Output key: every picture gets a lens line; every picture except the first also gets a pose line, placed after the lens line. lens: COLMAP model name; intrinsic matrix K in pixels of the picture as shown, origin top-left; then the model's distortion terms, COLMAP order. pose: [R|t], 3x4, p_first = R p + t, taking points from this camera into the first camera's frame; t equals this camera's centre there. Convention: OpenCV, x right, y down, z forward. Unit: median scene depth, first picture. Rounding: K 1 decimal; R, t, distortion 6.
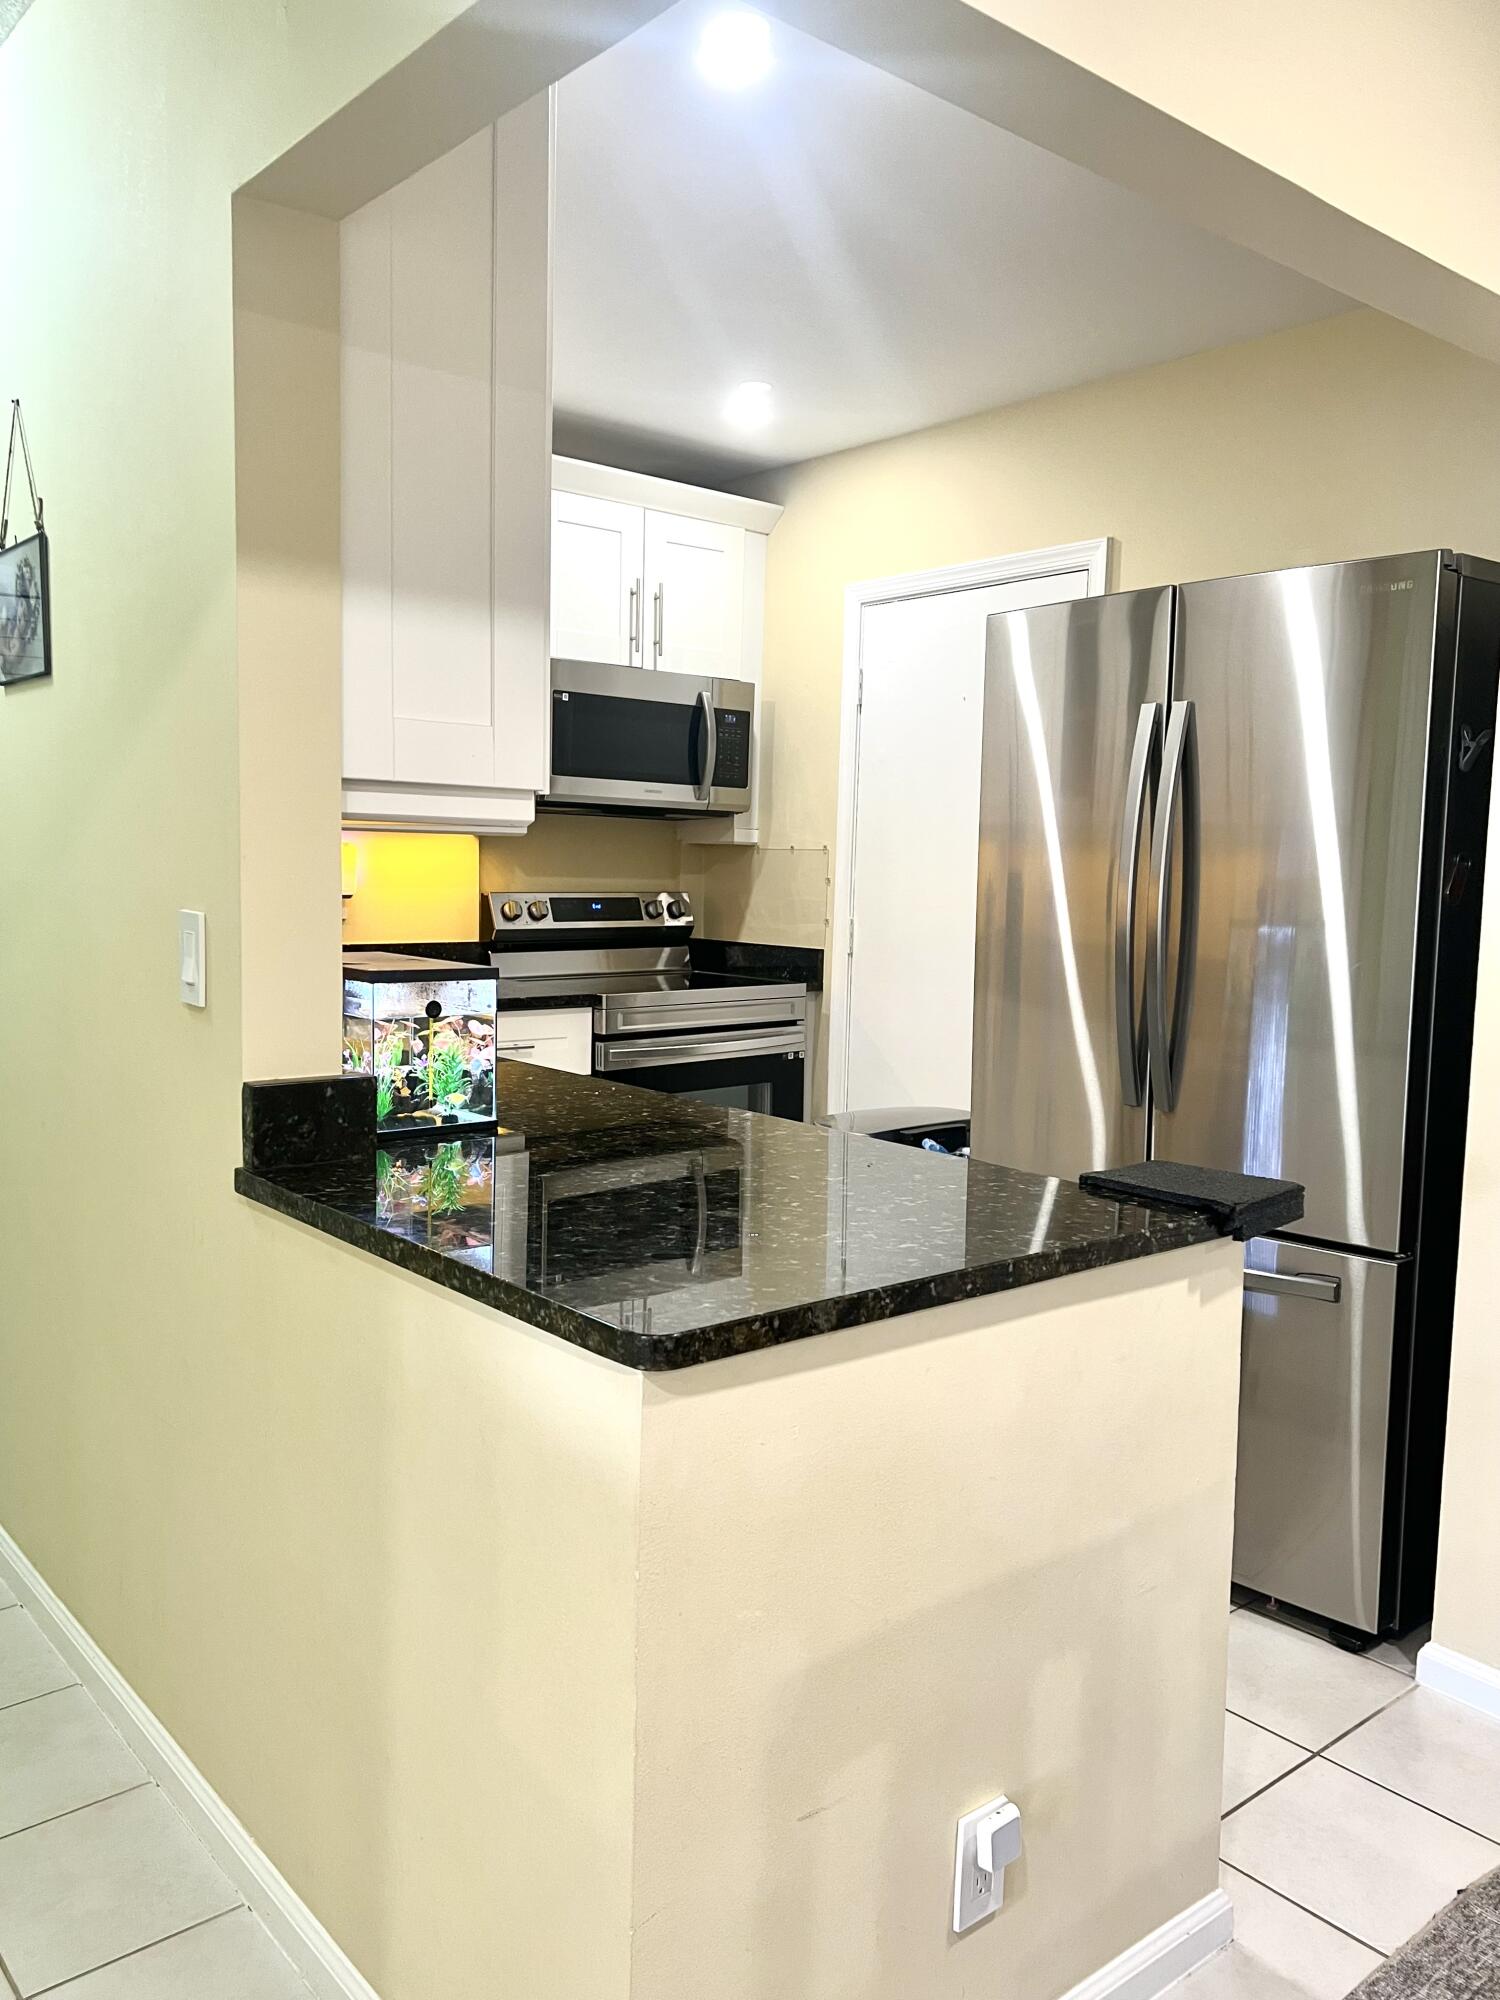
lens RADIAL K [[1569.4, 0, 750.0], [0, 1569.4, 1000.0], [0, 0, 1]] dist [0.005869, -0.002395]
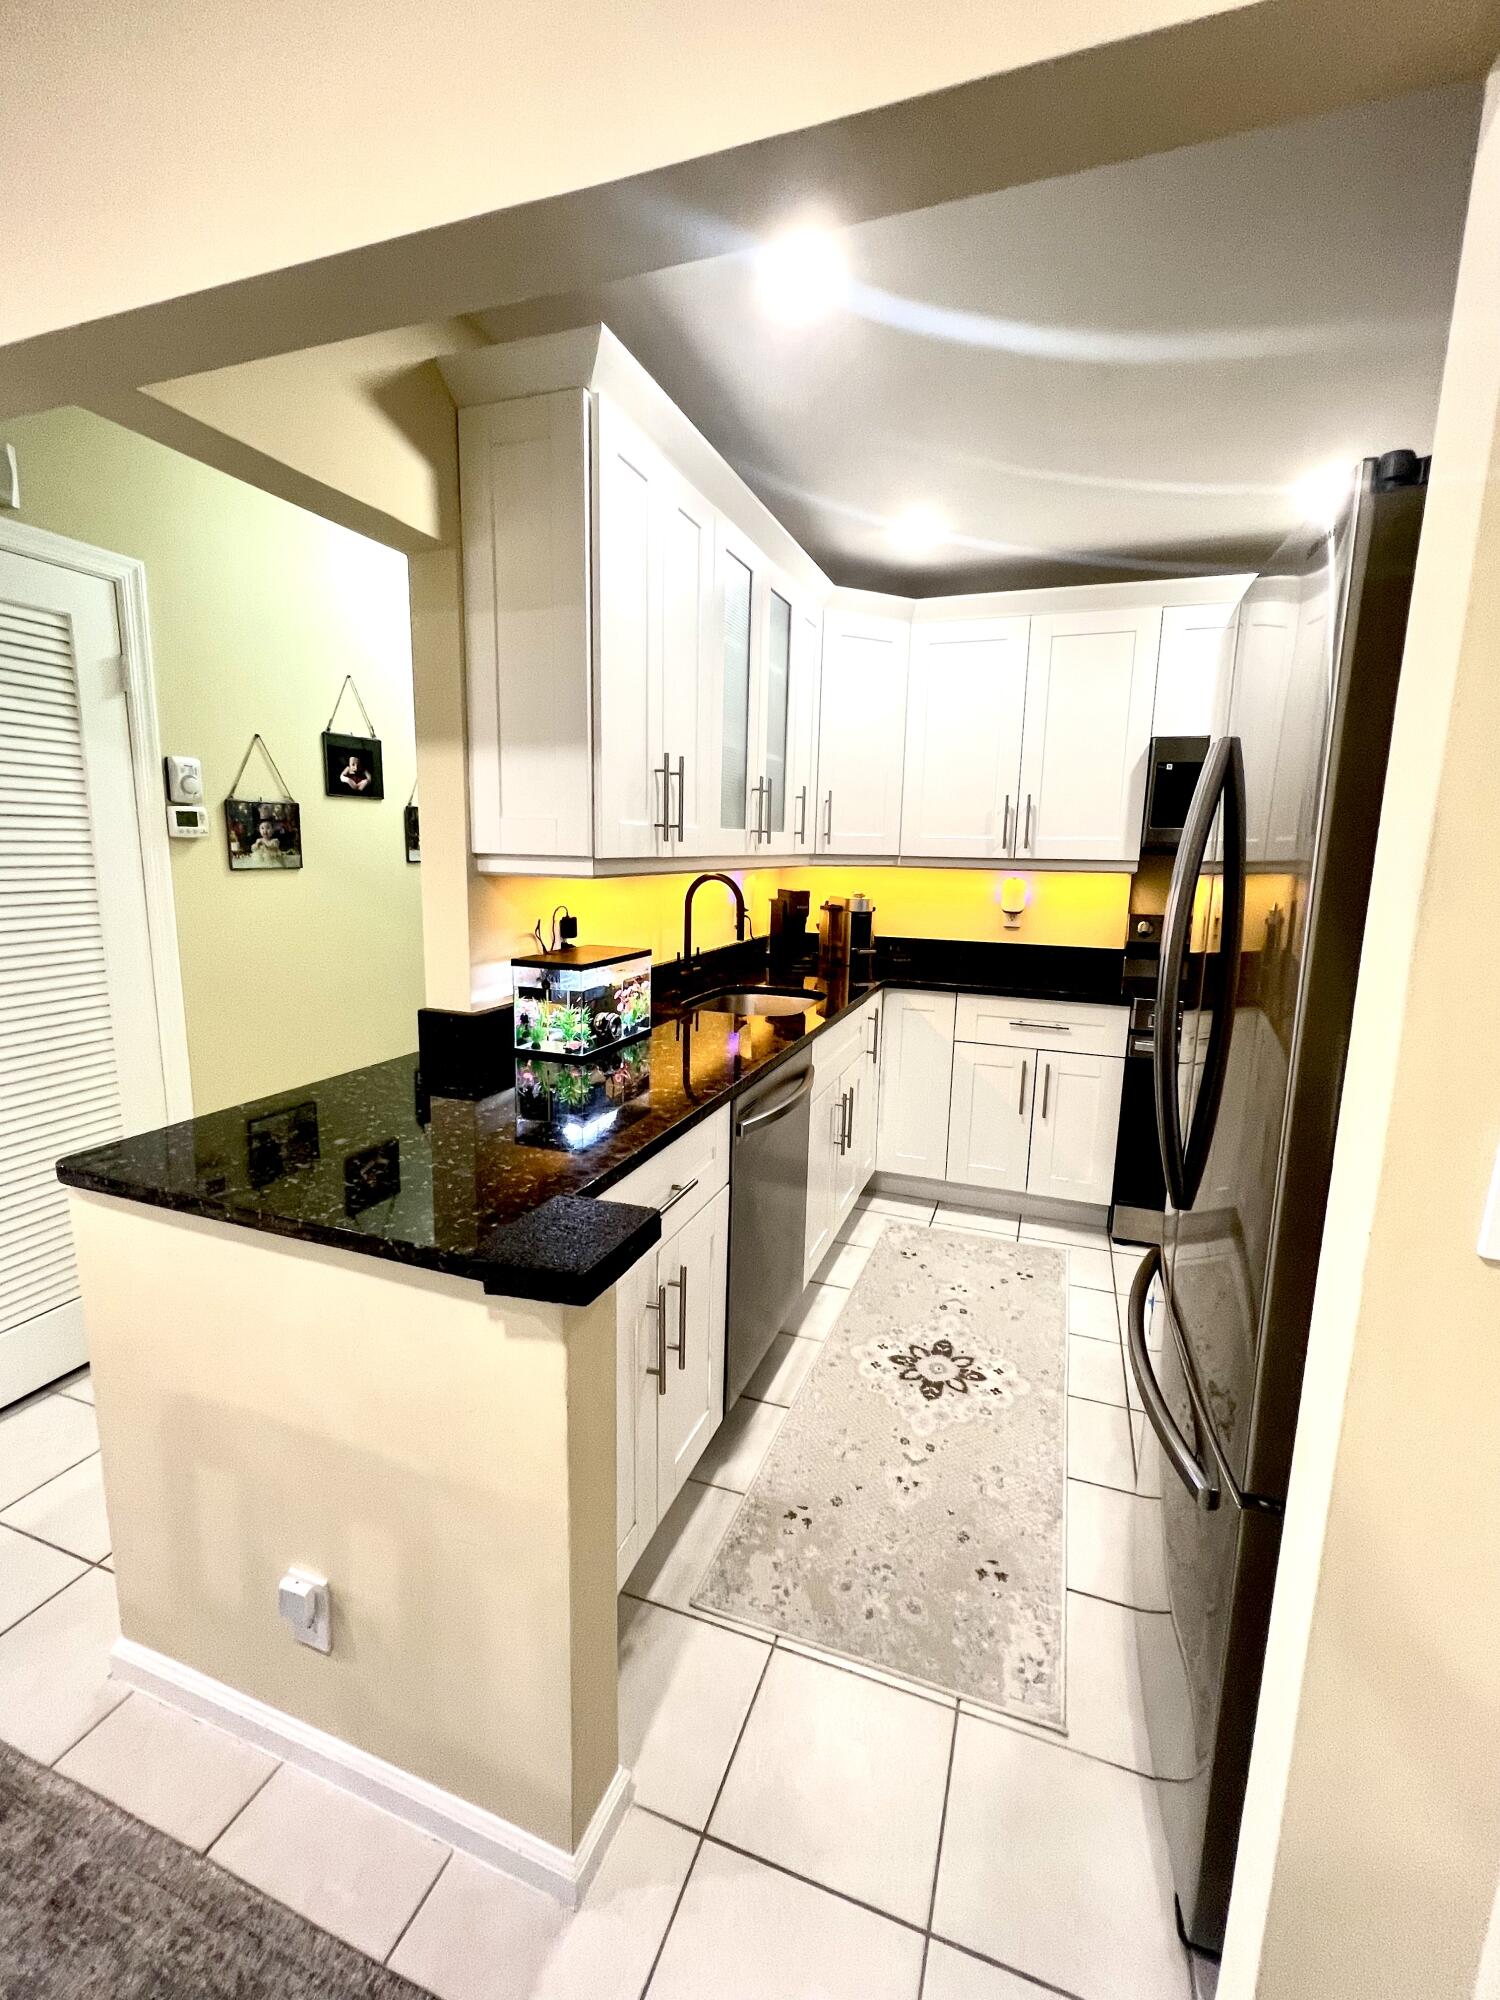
lens RADIAL K [[862.8, 0, 742.3], [0, 862.8, 993.3], [0, 0, 1]] dist [0.003155, 0.000272]
pose [[0.491959, 0.134481, -0.860169, 0.323538], [-0.089599, 0.990573, 0.103624, -0.045654], [0.865995, 0.026091, 0.499371, 0.315336]]
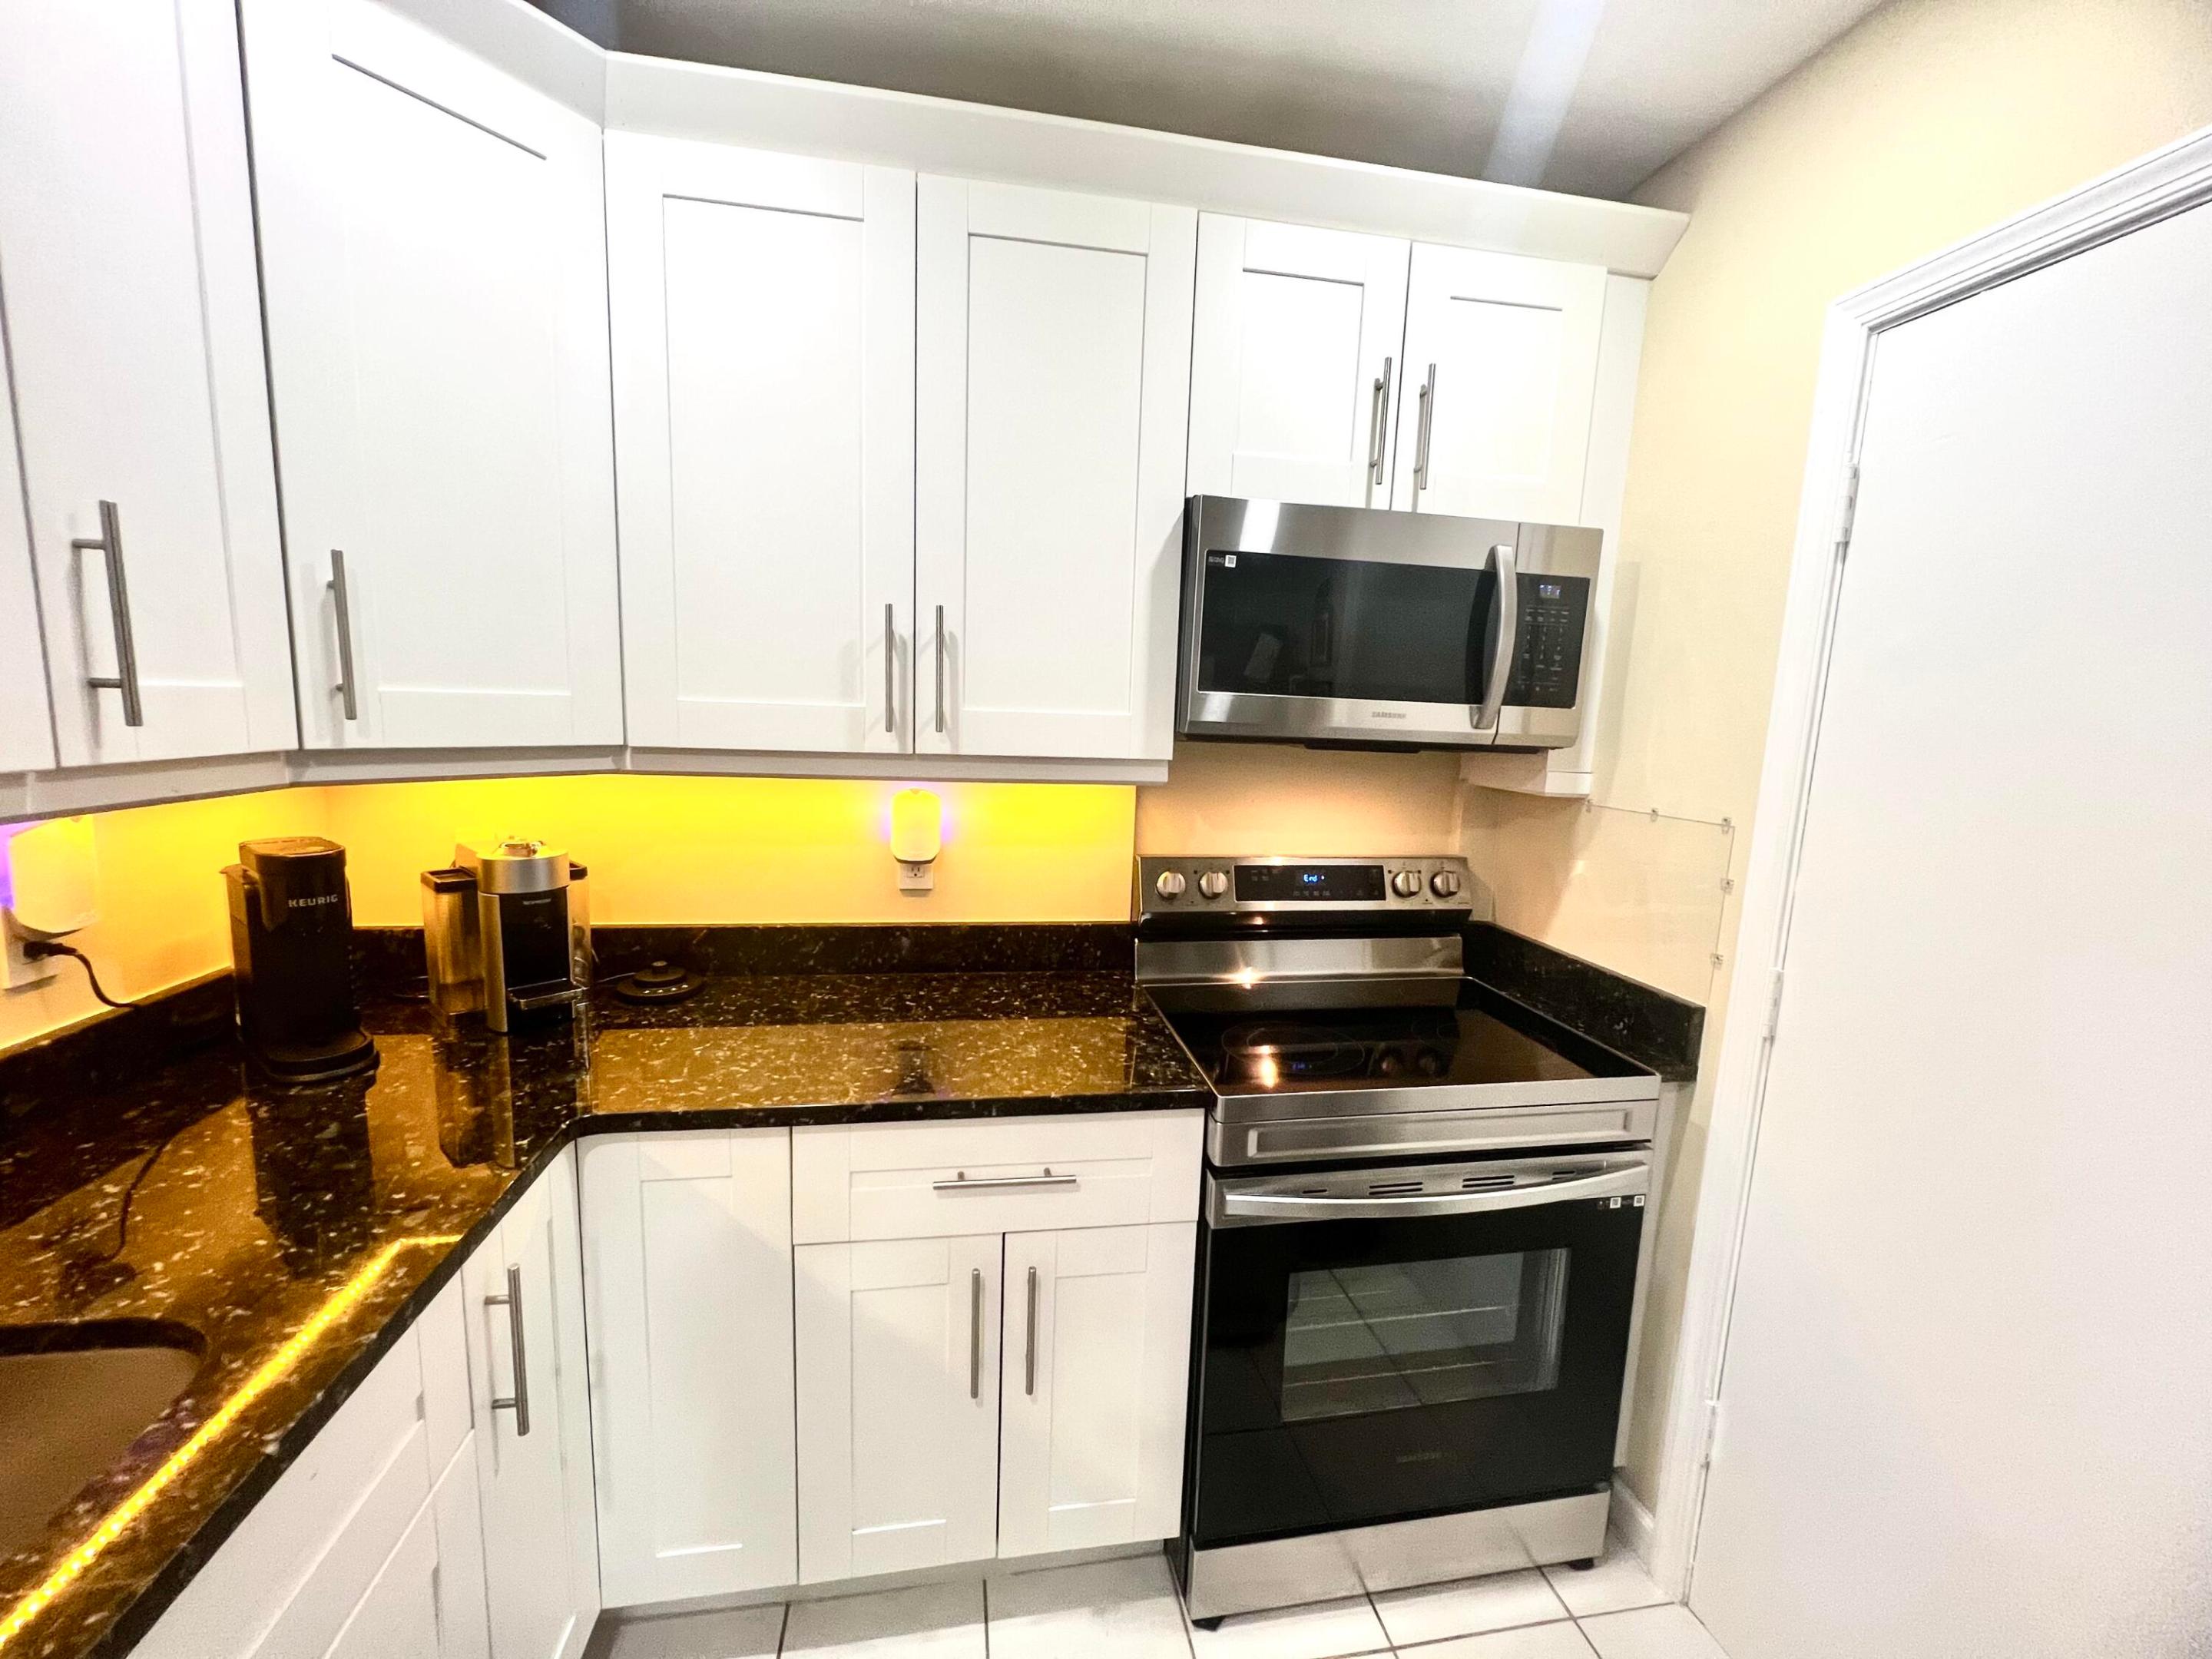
lens RADIAL K [[885.7, 0, 1093.1], [0, 885.7, 826.1], [0, 0, 1]] dist [0.002424, 0.000437]
pose [[0.858812, 0.076847, -0.506494, 0.015807], [-0.064057, 0.997034, 0.042658, -0.095225], [0.508270, -0.004191, 0.861187, 0.630241]]
